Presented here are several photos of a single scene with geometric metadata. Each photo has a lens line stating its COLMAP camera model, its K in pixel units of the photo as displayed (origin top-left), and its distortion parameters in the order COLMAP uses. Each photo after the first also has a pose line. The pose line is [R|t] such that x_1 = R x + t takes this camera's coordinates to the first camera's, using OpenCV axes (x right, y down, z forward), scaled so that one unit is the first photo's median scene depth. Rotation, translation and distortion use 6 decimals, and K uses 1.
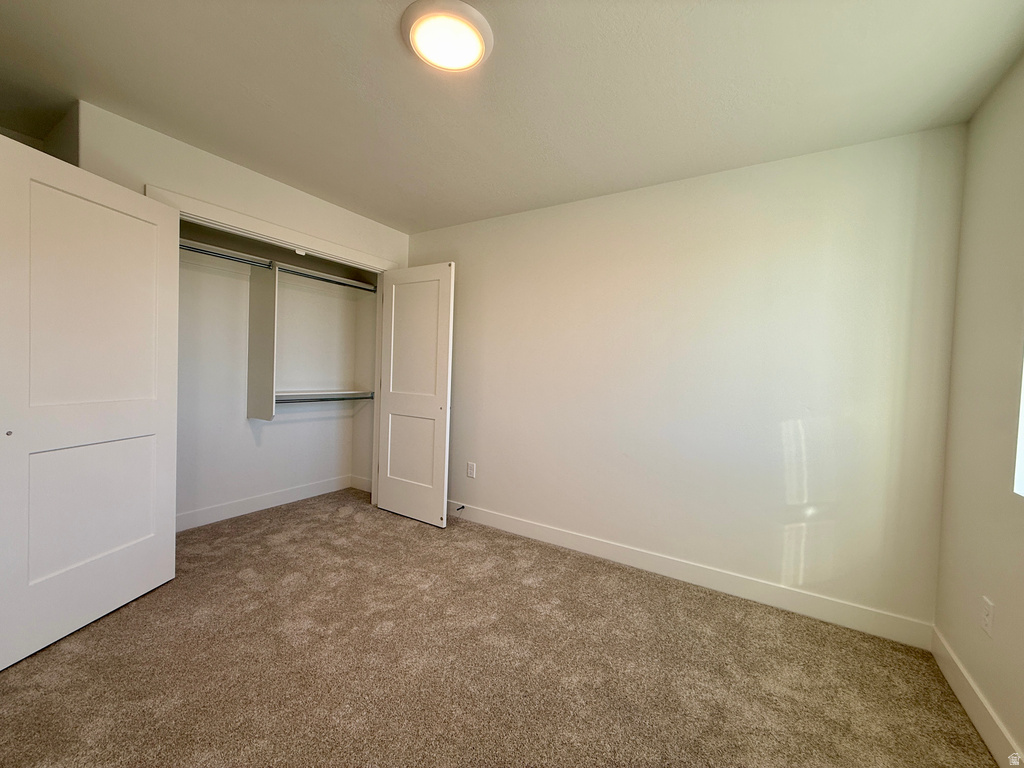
lens RADIAL K [[407.1, 0, 509.4], [0, 407.1, 383.0], [0, 0, 1]] dist [0.002940, -0.000075]
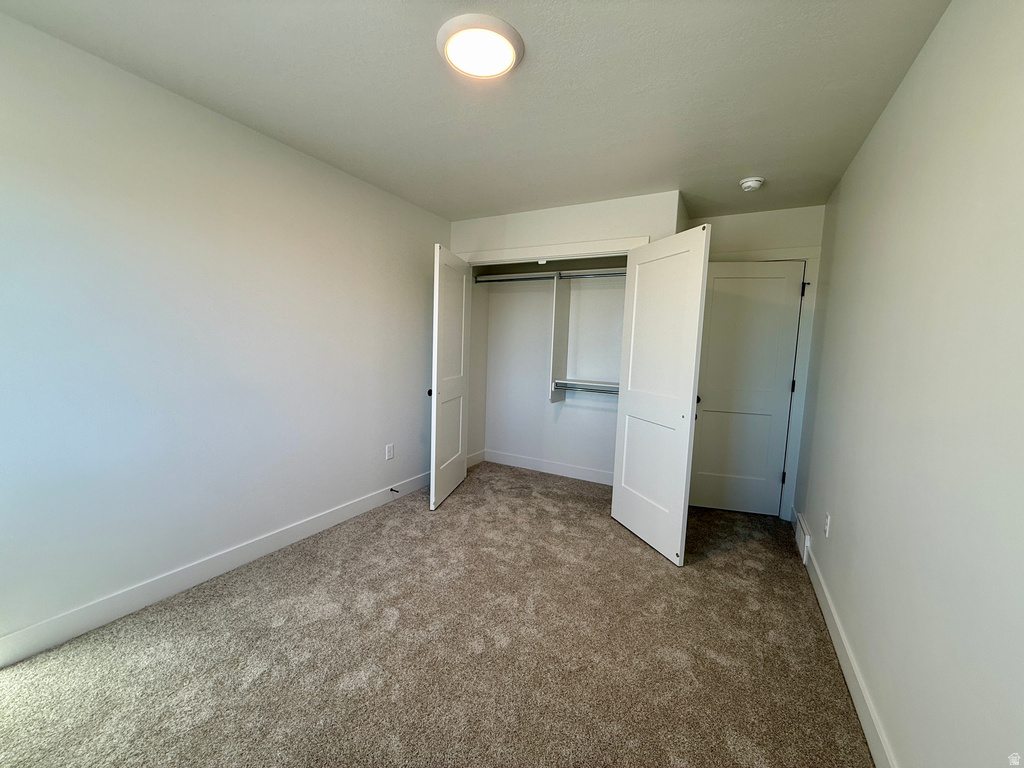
lens RADIAL K [[407.1, 0, 509.4], [0, 407.1, 383.0], [0, 0, 1]] dist [0.002940, -0.000075]
pose [[0.047724, 0.061891, -0.996941, 0.593441], [-0.041257, 0.997349, 0.059941, -0.032559], [0.998008, 0.038270, 0.050151, 0.749143]]
